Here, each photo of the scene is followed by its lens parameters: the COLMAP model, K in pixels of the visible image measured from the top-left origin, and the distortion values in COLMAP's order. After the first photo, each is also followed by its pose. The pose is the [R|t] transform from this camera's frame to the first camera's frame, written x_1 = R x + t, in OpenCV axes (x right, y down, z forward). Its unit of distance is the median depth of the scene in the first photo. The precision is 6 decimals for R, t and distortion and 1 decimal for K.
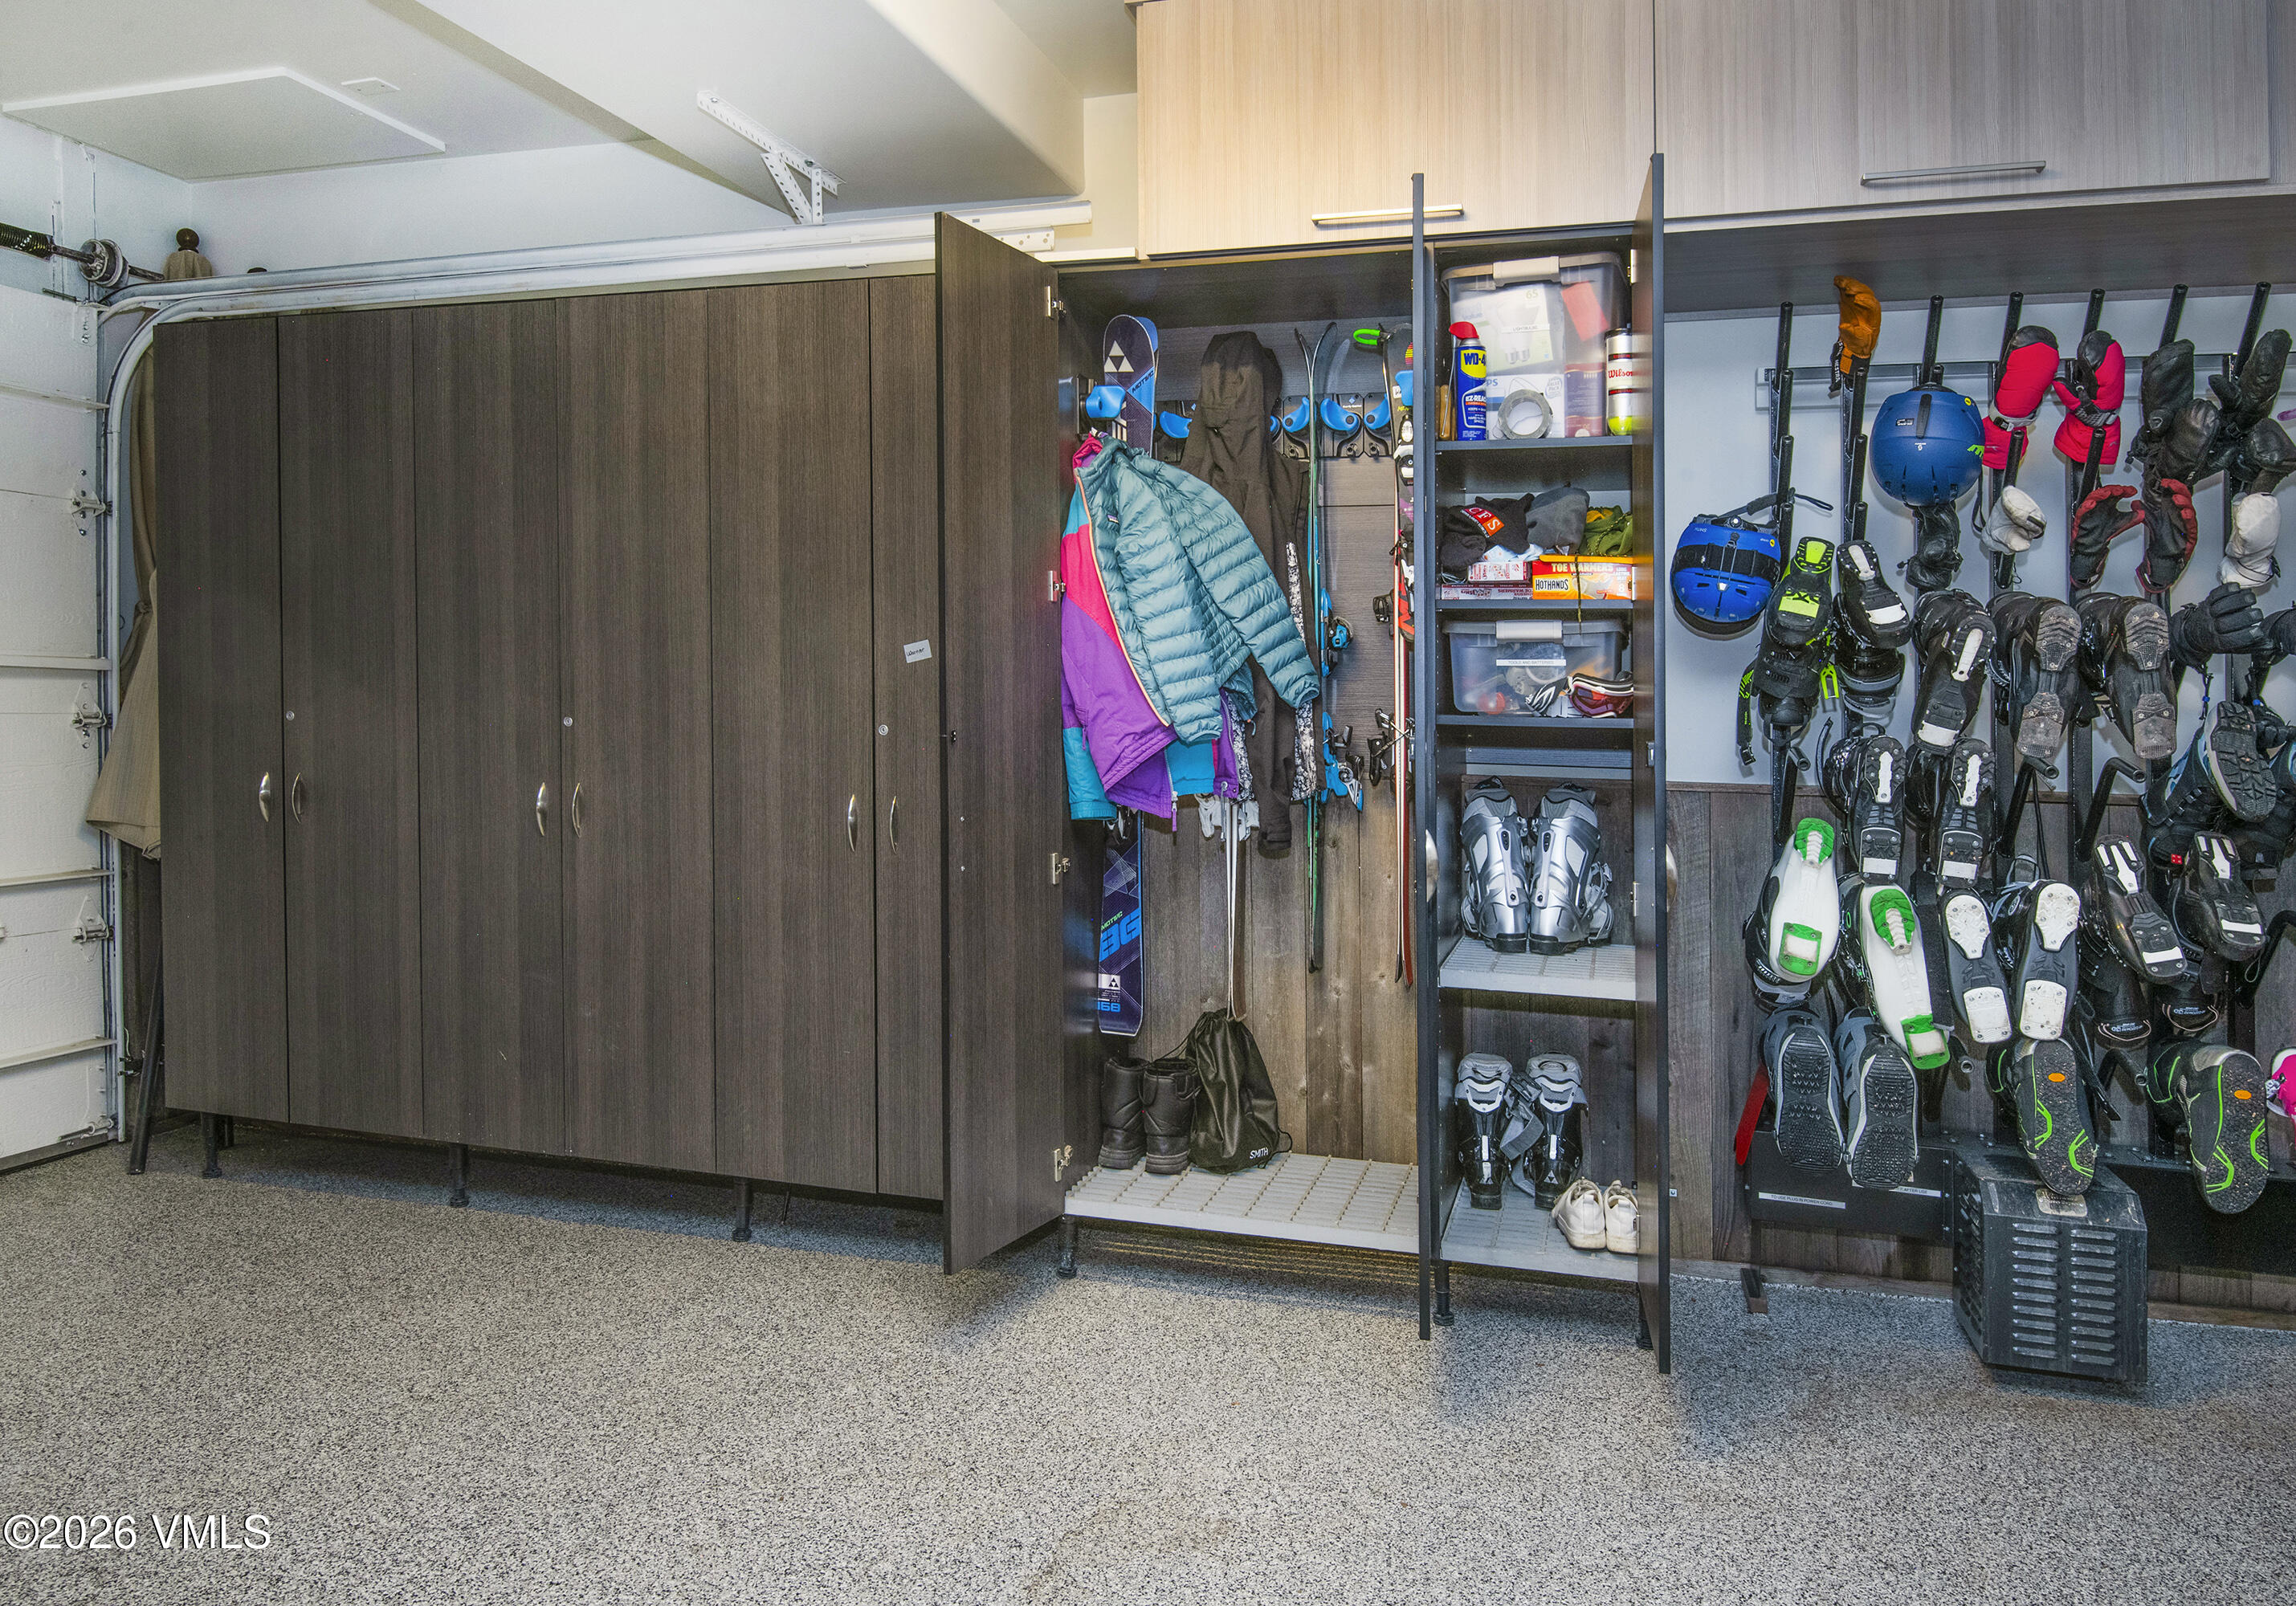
lens RADIAL K [[1544.5, 0, 1169.2], [0, 1544.5, 702.7], [0, 0, 1]] dist [0.006474, -0.003504]
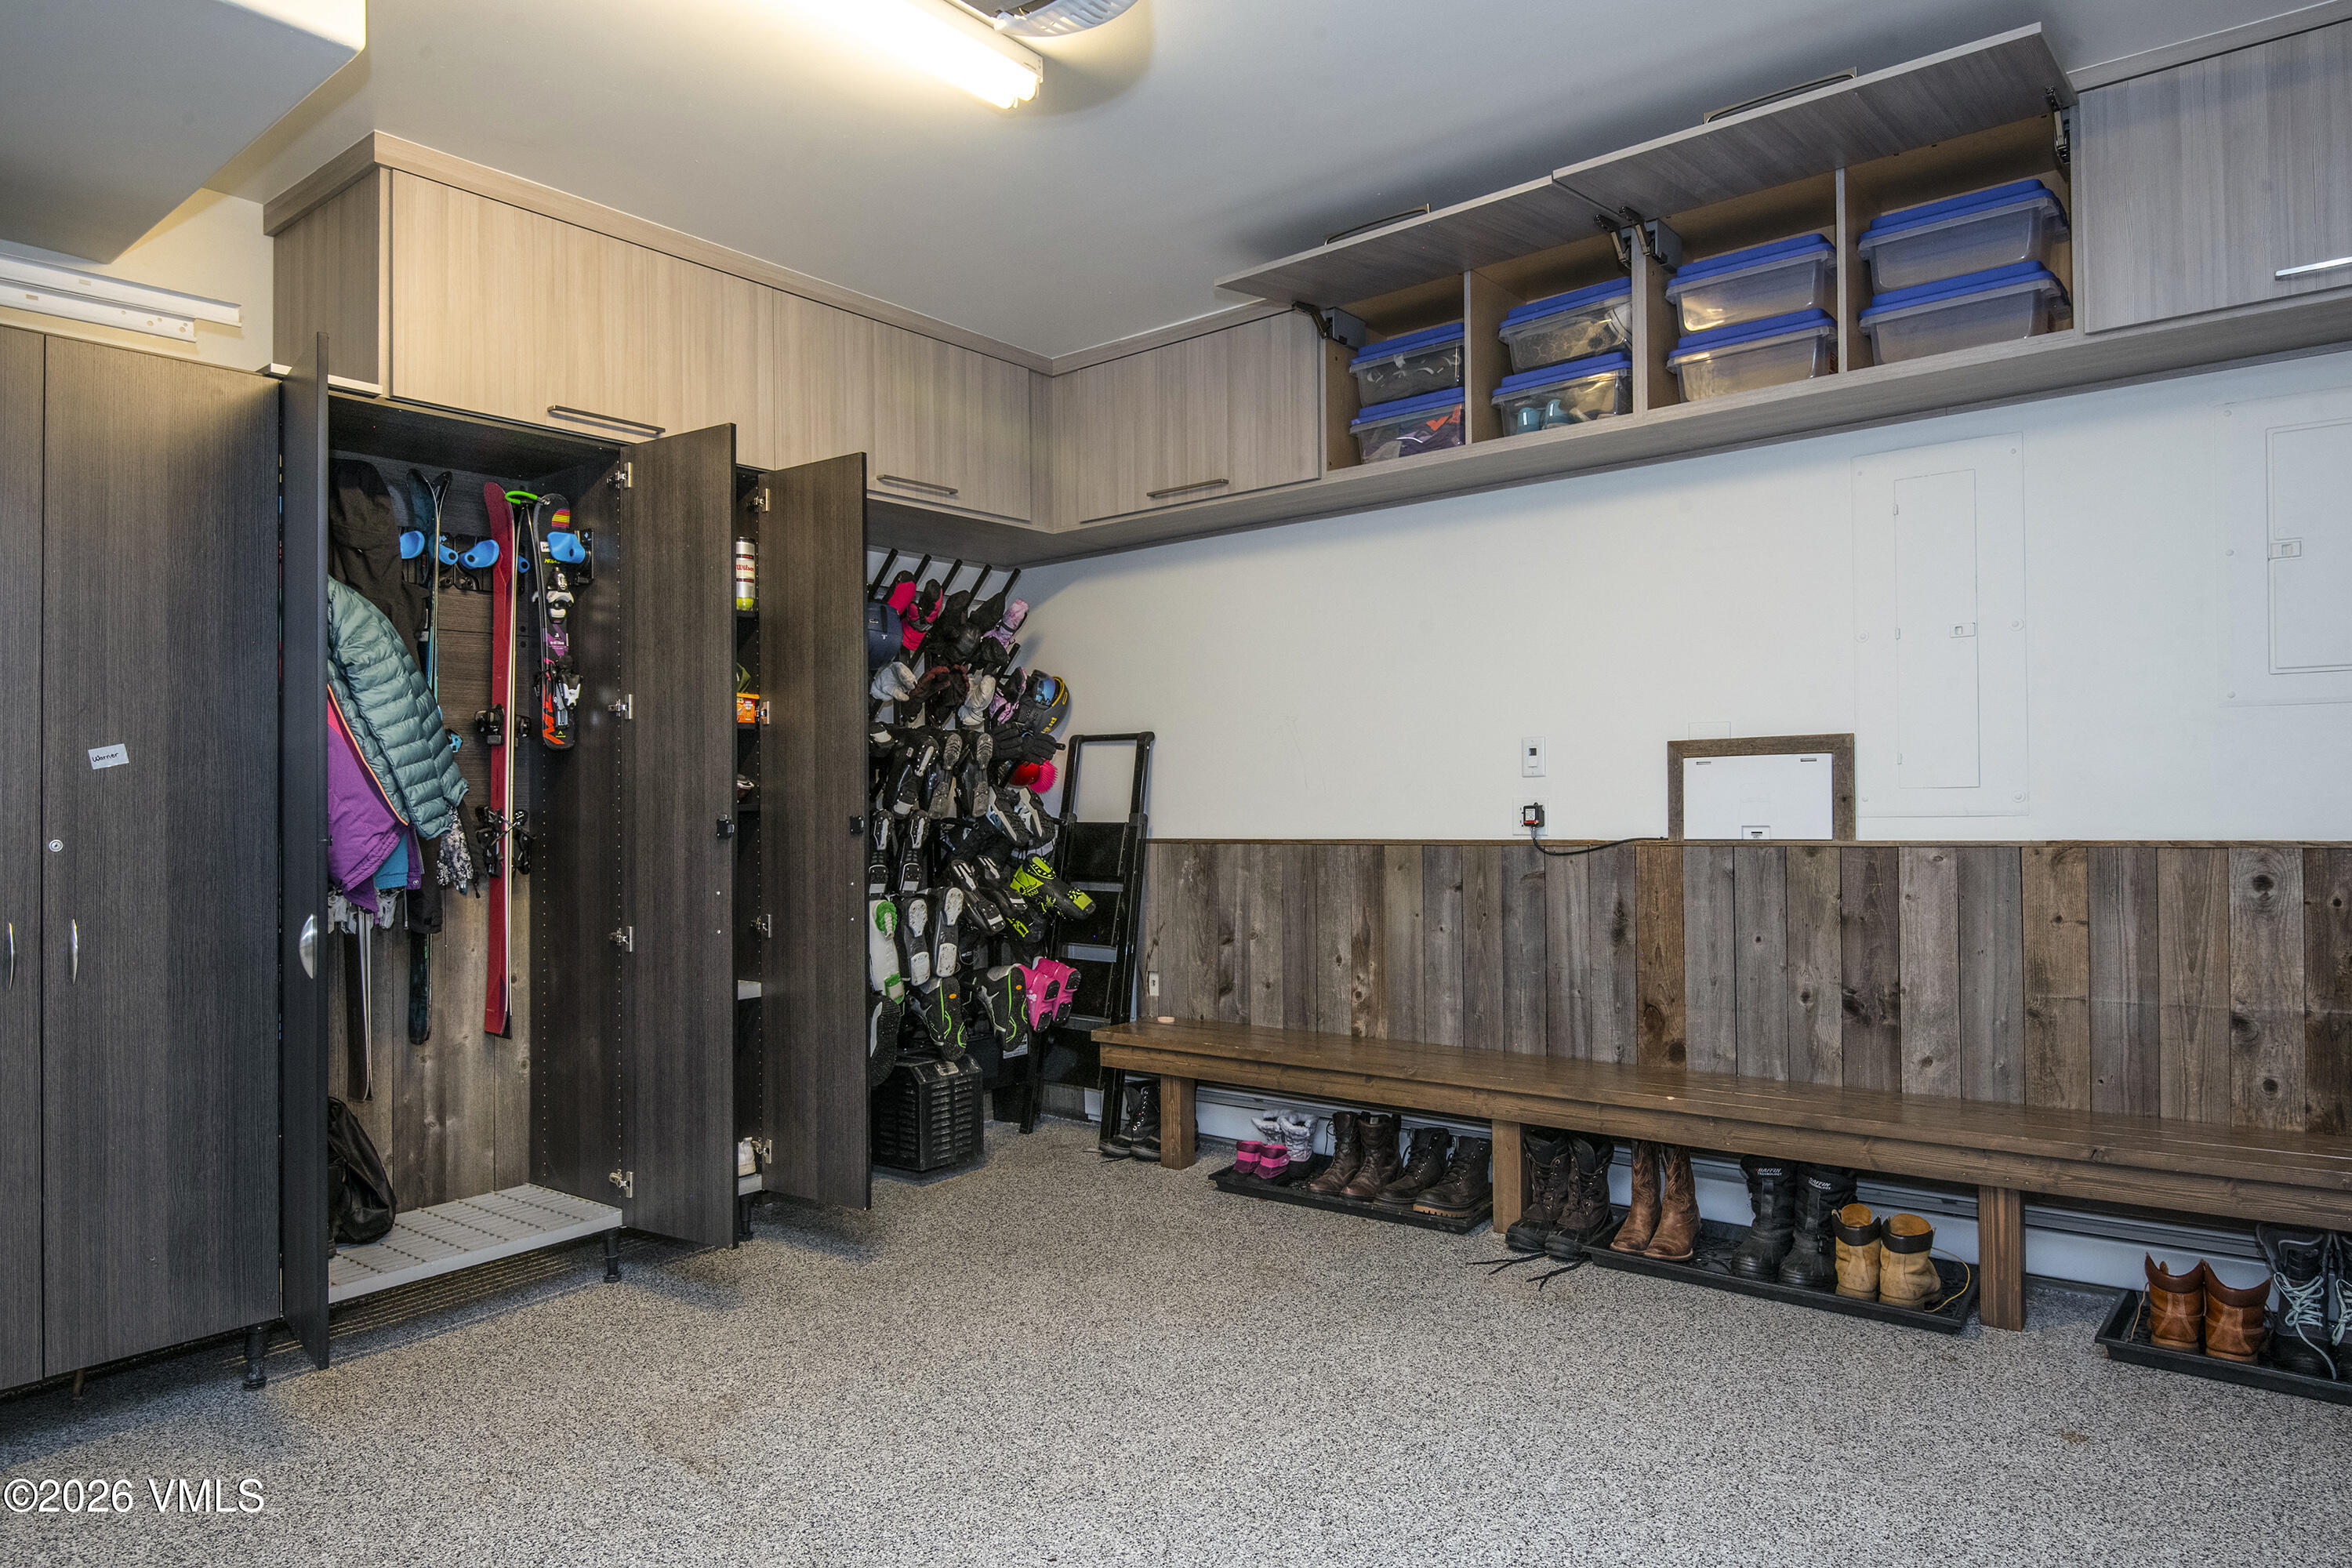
lens RADIAL K [[1460.3, 0, 1175.5], [0, 1460.3, 775.3], [0, 0, 1]] dist [-0.001961, -0.002445]
pose [[0.372925, -0.009622, 0.927812, -0.764617], [0.026248, 0.999655, -0.000183, -0.005685], [-0.927490, 0.024421, 0.373049, 0.104784]]
